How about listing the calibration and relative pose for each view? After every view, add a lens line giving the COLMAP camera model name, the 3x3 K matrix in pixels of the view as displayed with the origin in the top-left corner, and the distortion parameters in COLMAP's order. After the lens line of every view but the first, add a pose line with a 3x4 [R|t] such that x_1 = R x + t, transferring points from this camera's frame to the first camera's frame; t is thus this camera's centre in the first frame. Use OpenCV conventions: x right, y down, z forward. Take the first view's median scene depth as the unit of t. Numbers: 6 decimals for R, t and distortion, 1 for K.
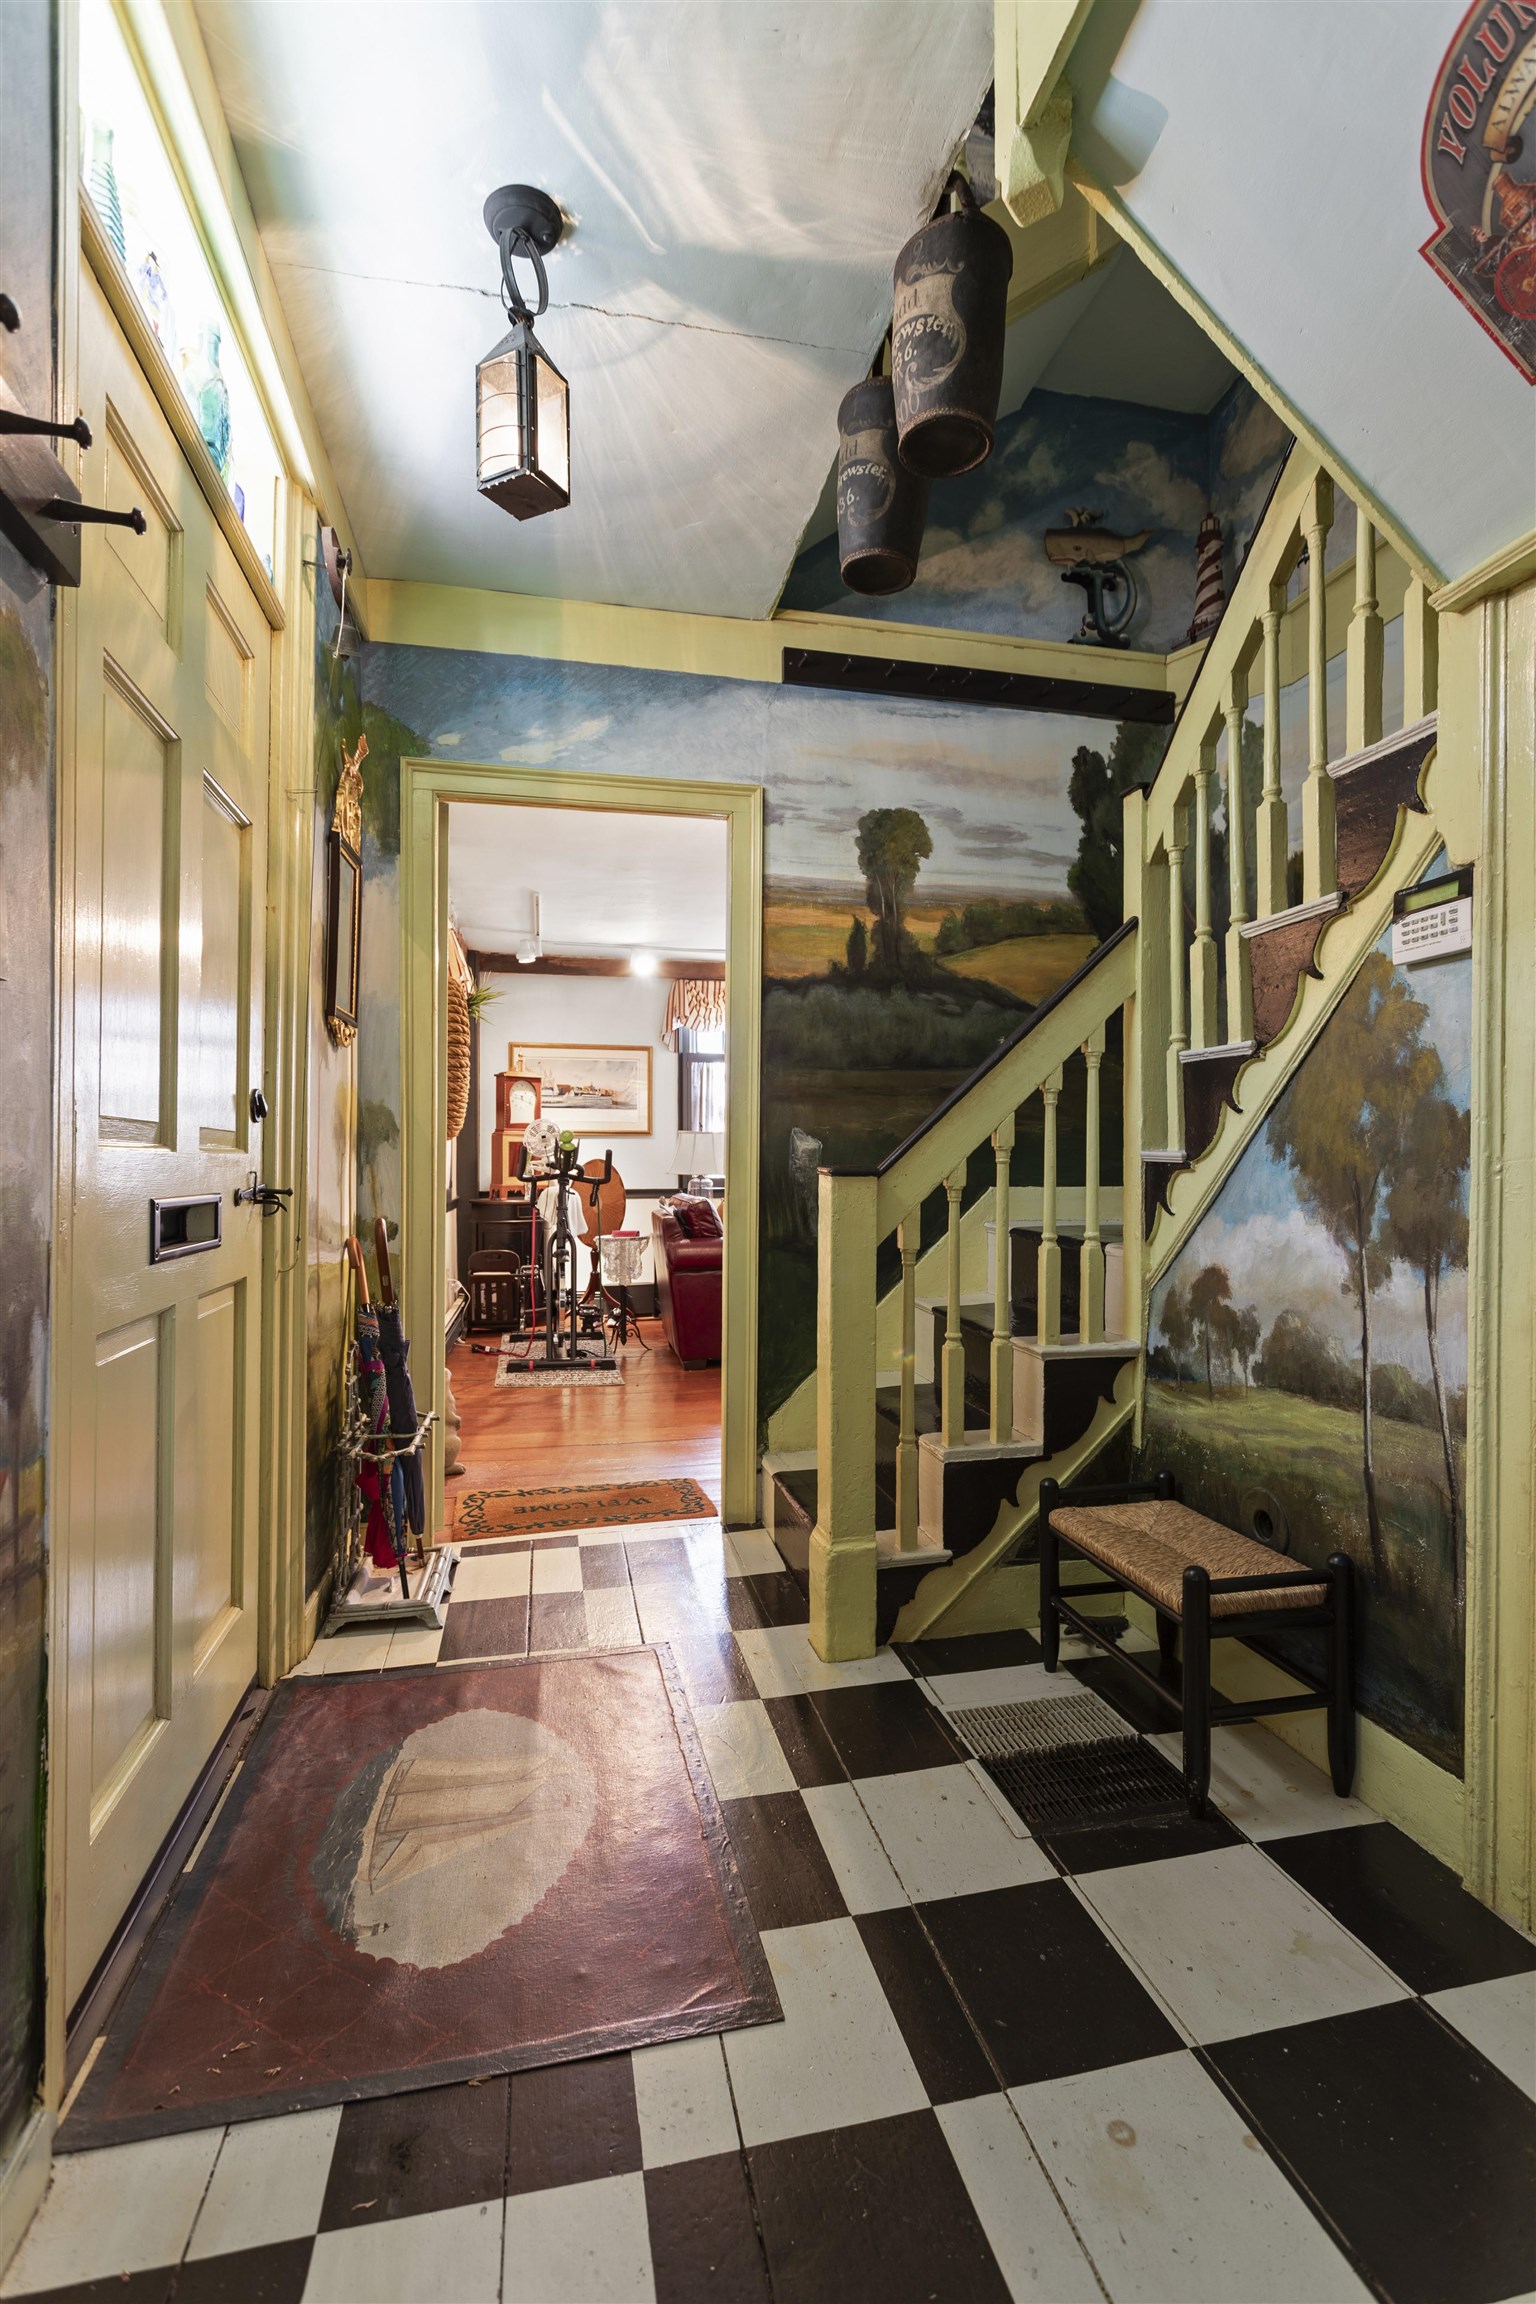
lens RADIAL K [[1102.7, 0, 791.7], [0, 1102.7, 1151.7], [0, 0, 1]] dist [0.000527, 0.001332]
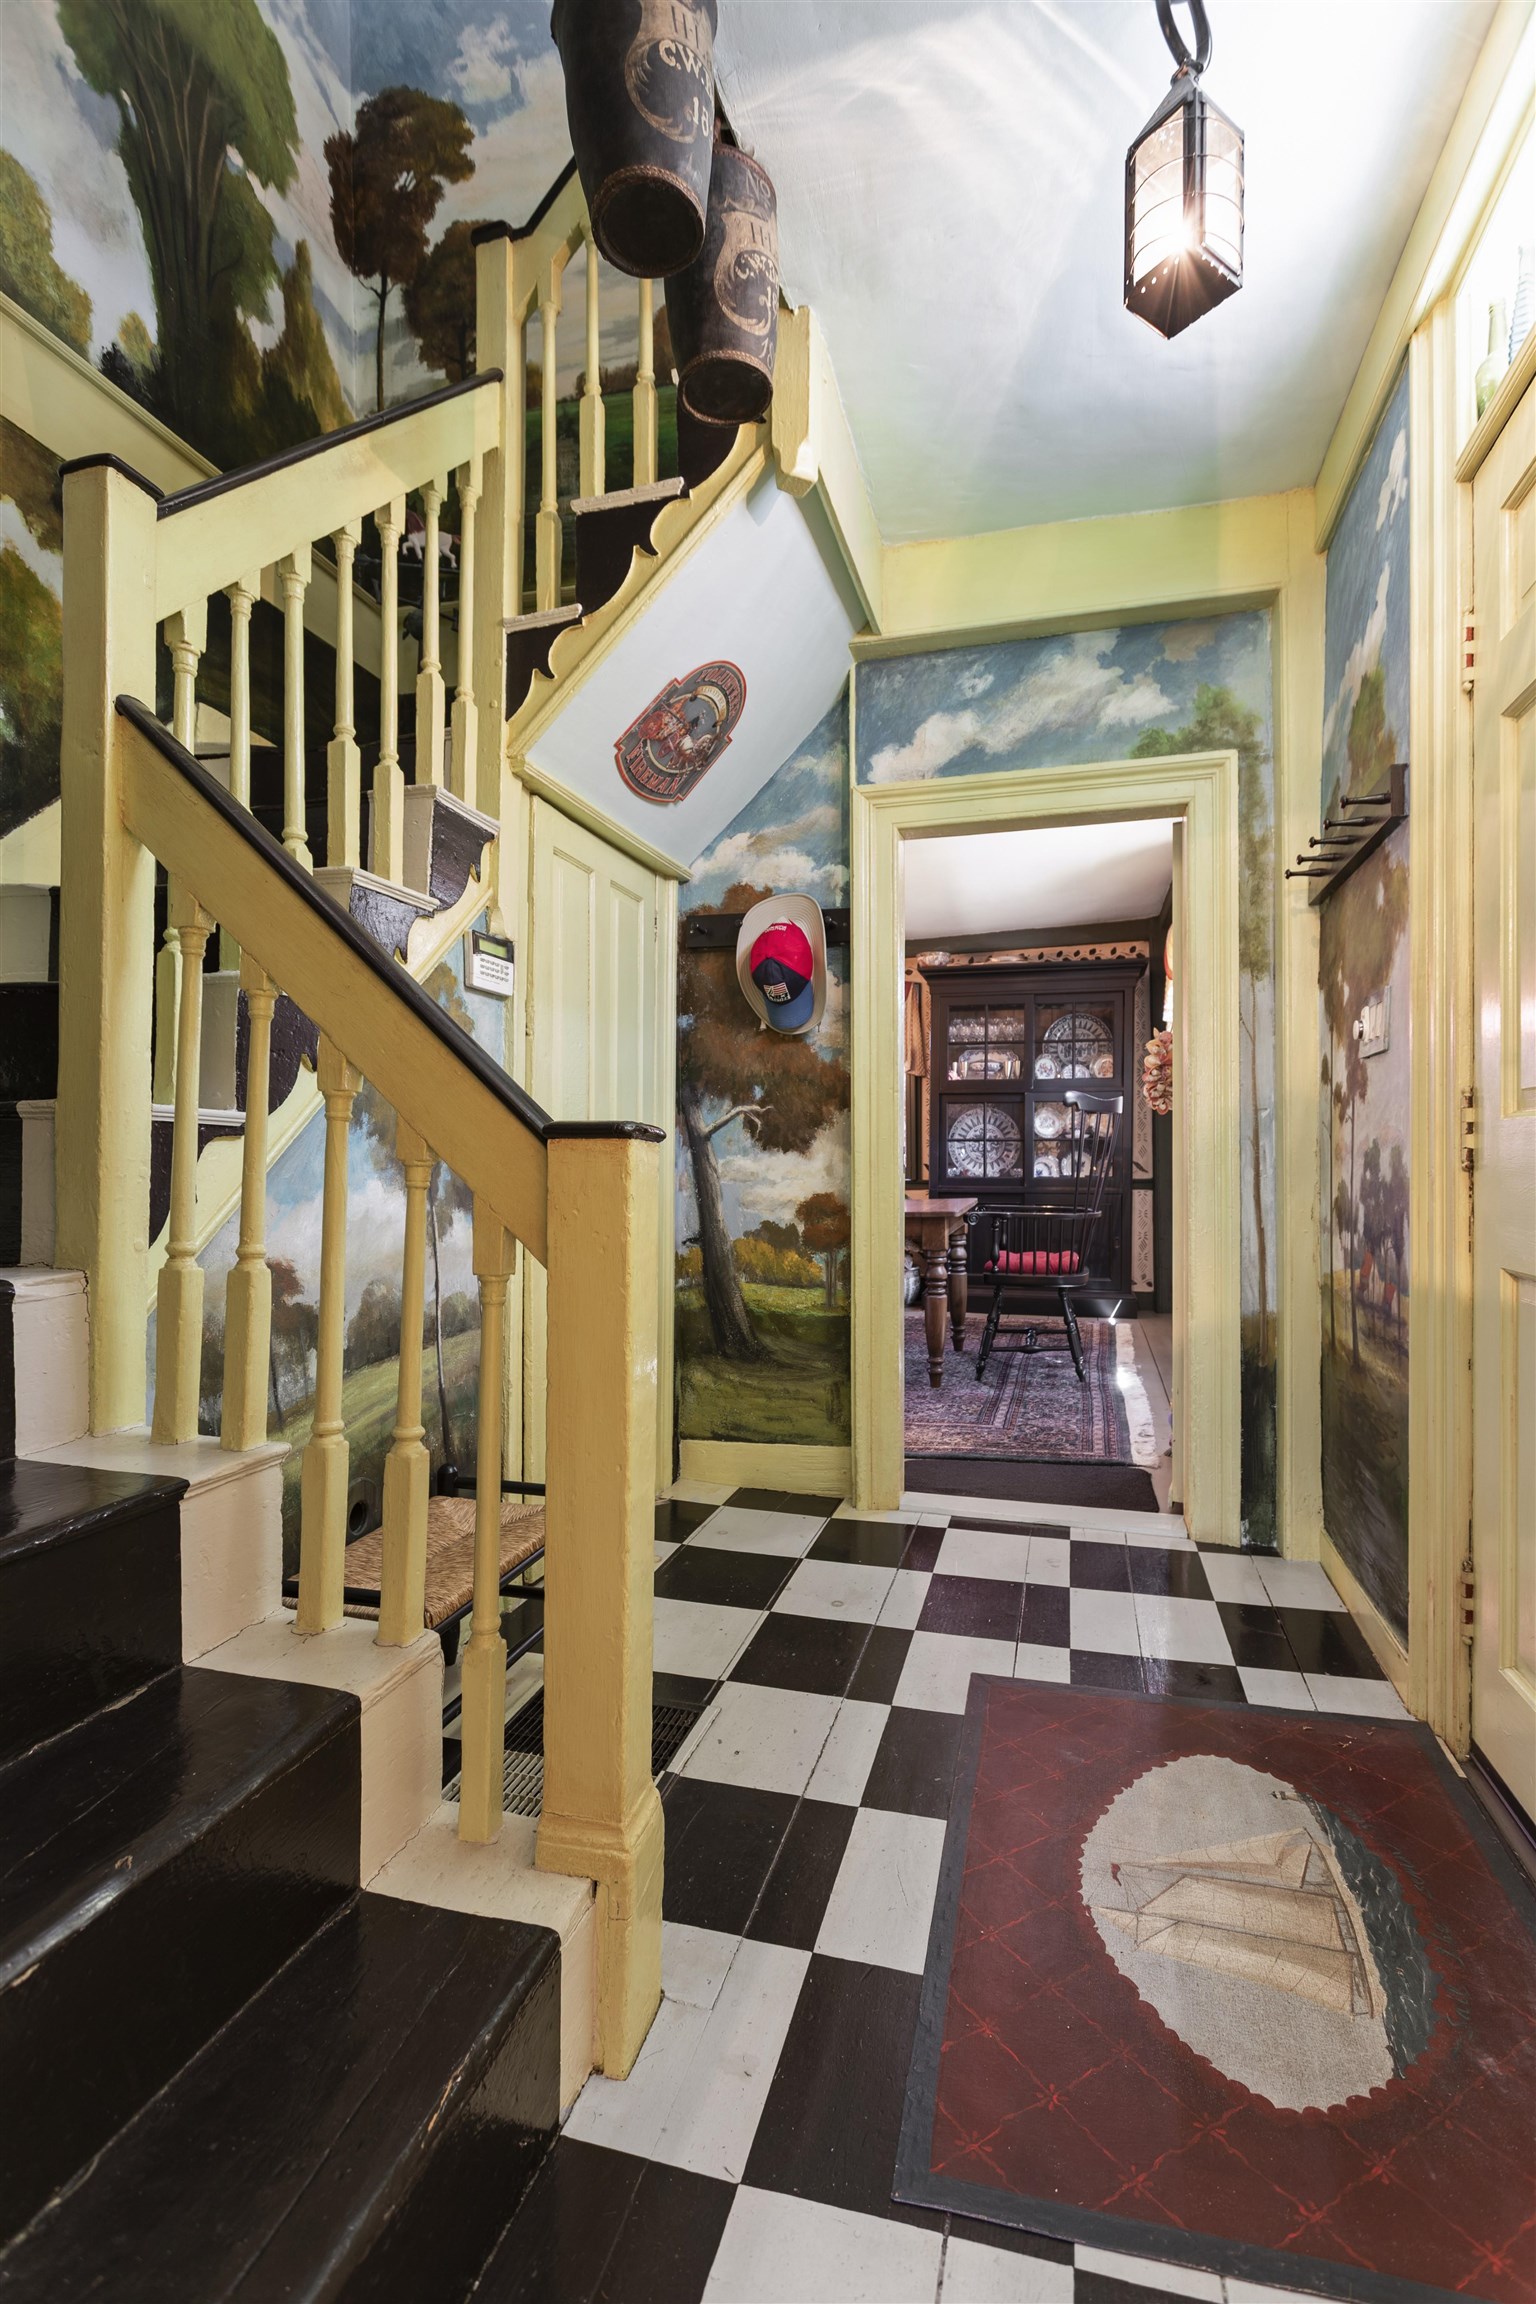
lens RADIAL K [[1102.7, 0, 785.7], [0, 1102.7, 1155.1], [0, 0, 1]] dist [0.000527, 0.001332]
pose [[-0.889947, -0.003080, 0.456053, -0.367607], [-0.008848, 0.999906, -0.010513, 0.042015], [-0.455978, -0.013392, -0.889890, 1.906247]]
